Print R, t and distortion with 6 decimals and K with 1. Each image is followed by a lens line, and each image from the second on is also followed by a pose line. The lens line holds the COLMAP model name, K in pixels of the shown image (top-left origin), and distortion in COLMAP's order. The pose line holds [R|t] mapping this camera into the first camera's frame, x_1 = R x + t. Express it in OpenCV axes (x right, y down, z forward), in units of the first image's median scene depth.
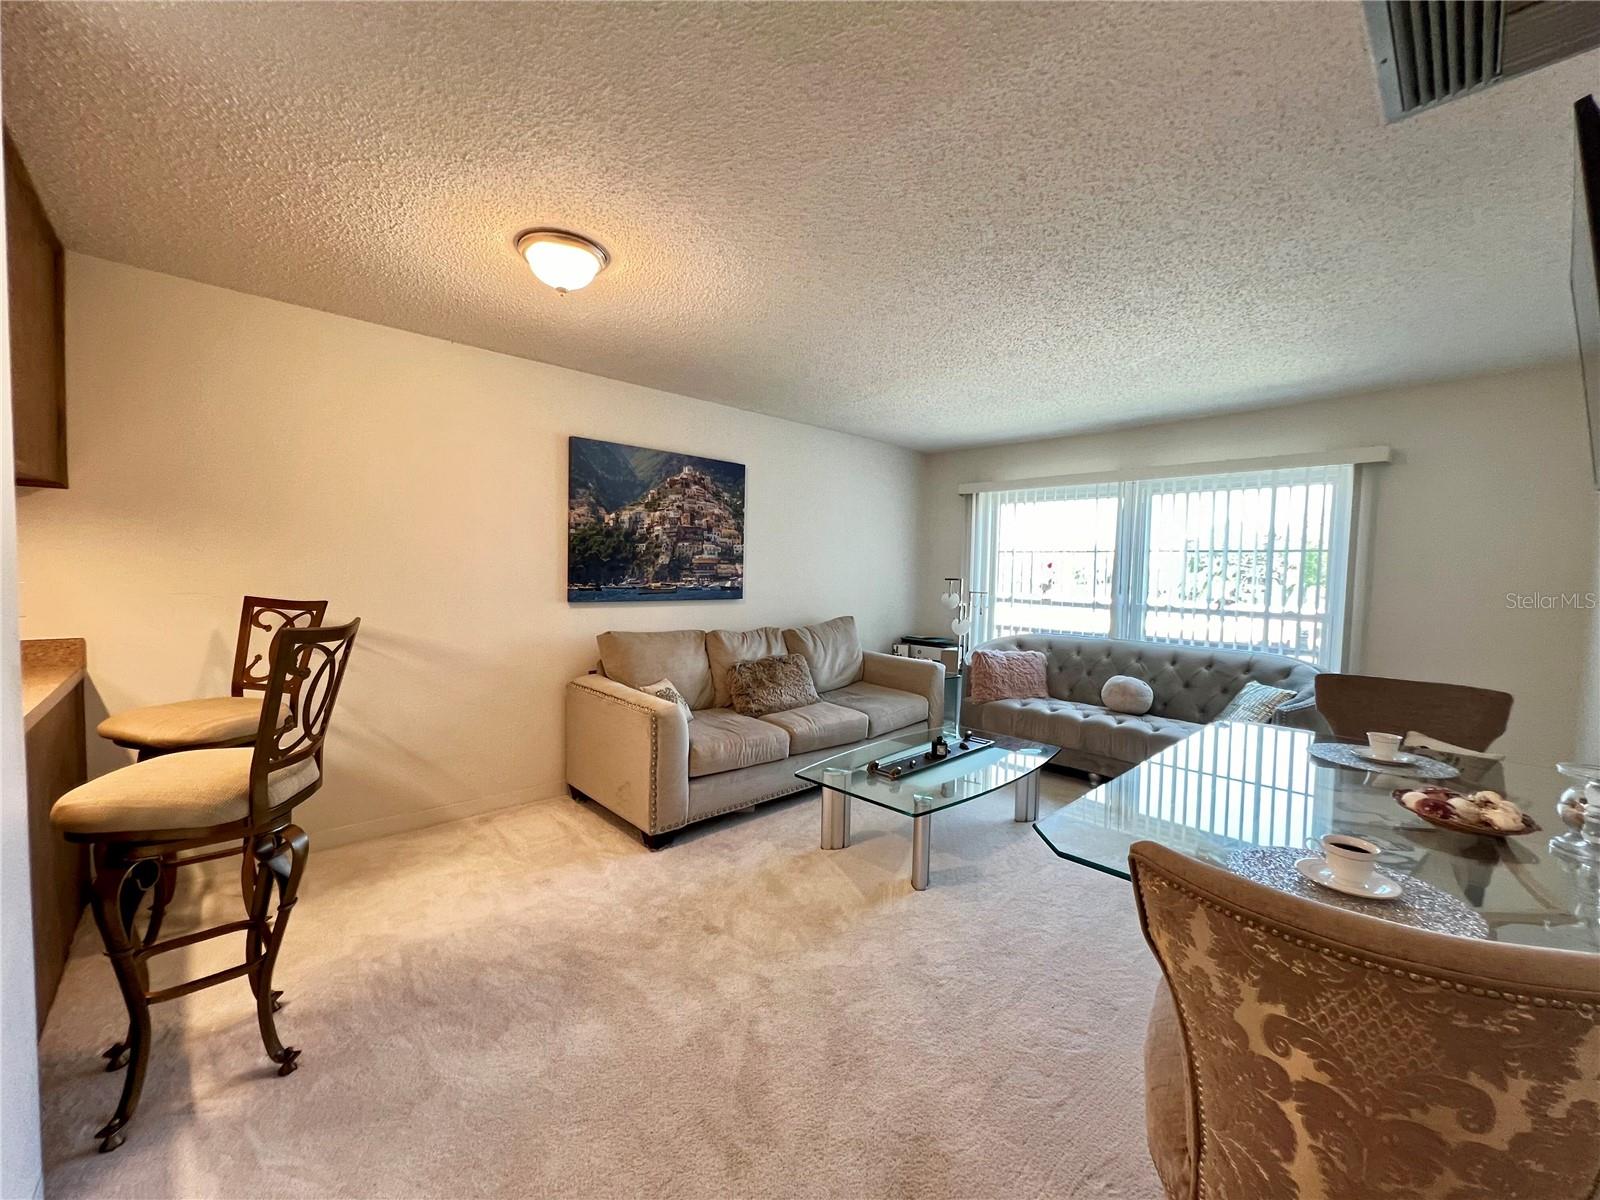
lens RADIAL K [[636.8, 0, 796.3], [0, 636.8, 608.9], [0, 0, 1]] dist [-0.001390, 0.000191]
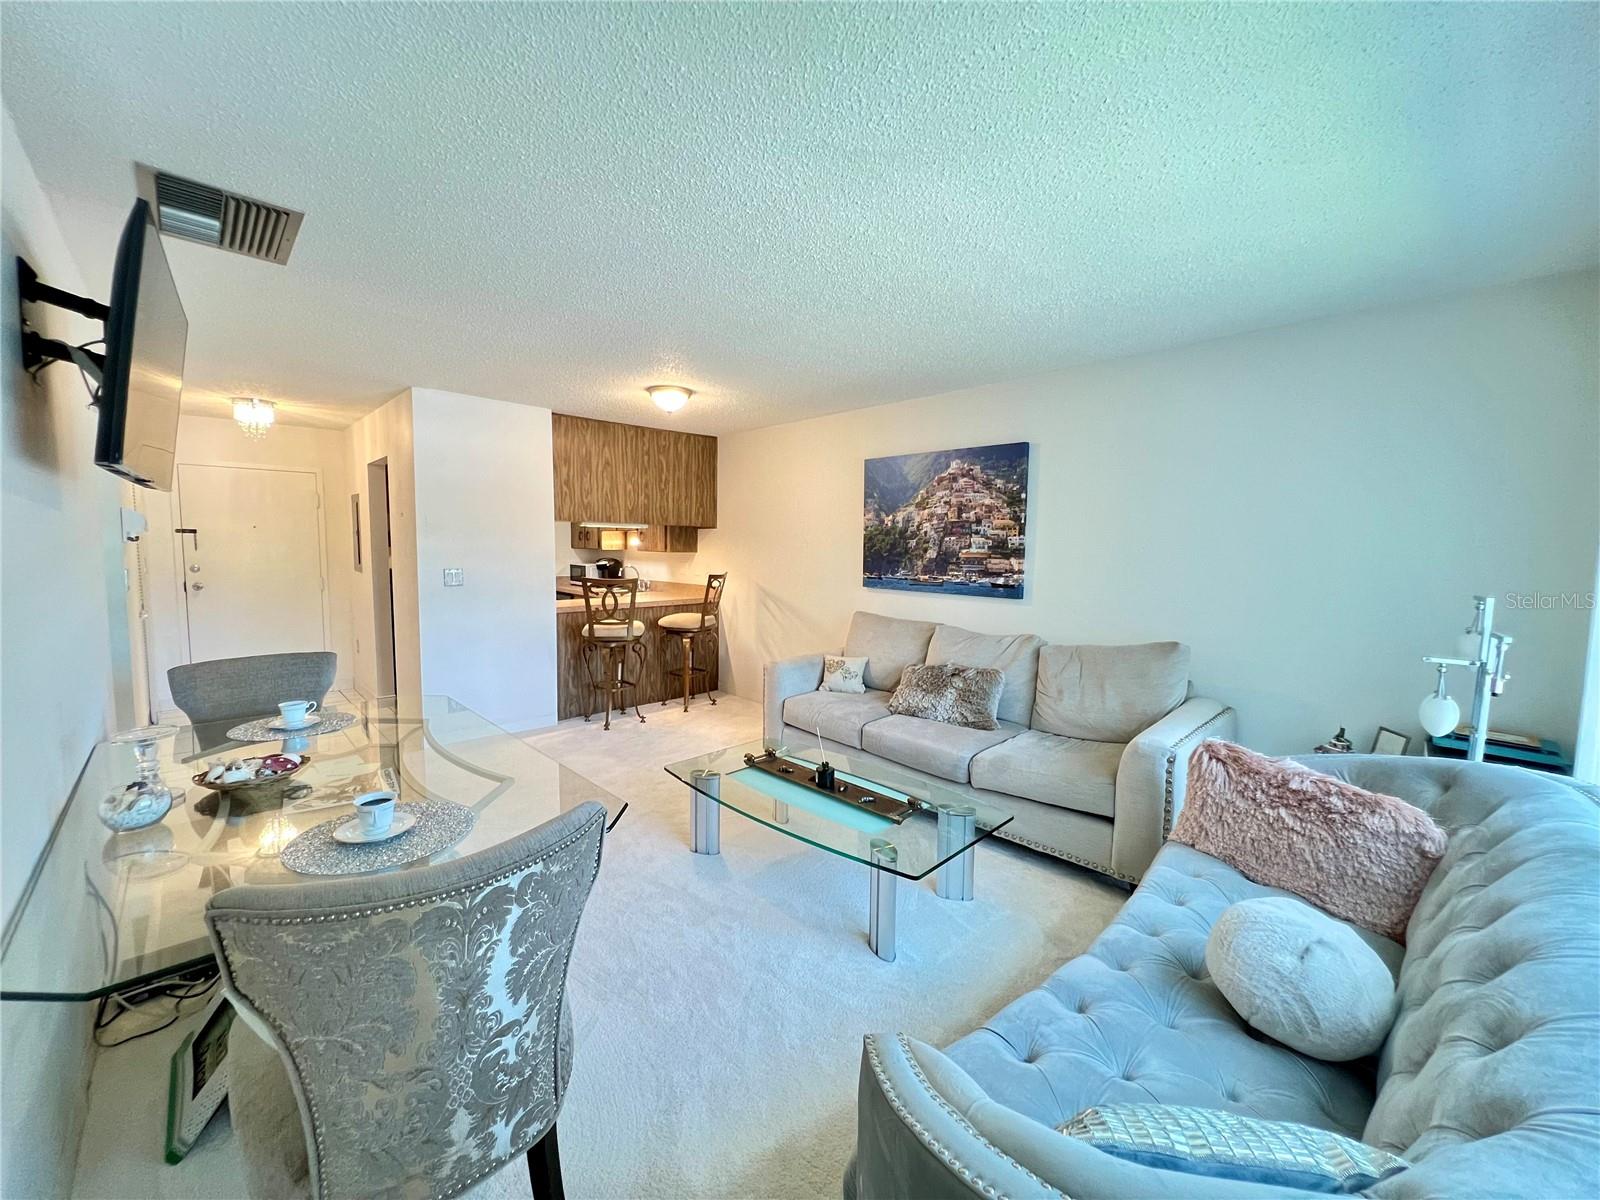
lens RADIAL K [[636.8, 0, 802.9], [0, 636.8, 602.7], [0, 0, 1]] dist [-0.001390, 0.000191]
pose [[0.008214, 0.075781, -0.997091, 0.842832], [-0.071707, 0.994602, 0.075001, -0.059975], [0.997392, 0.070883, 0.013604, 0.764950]]
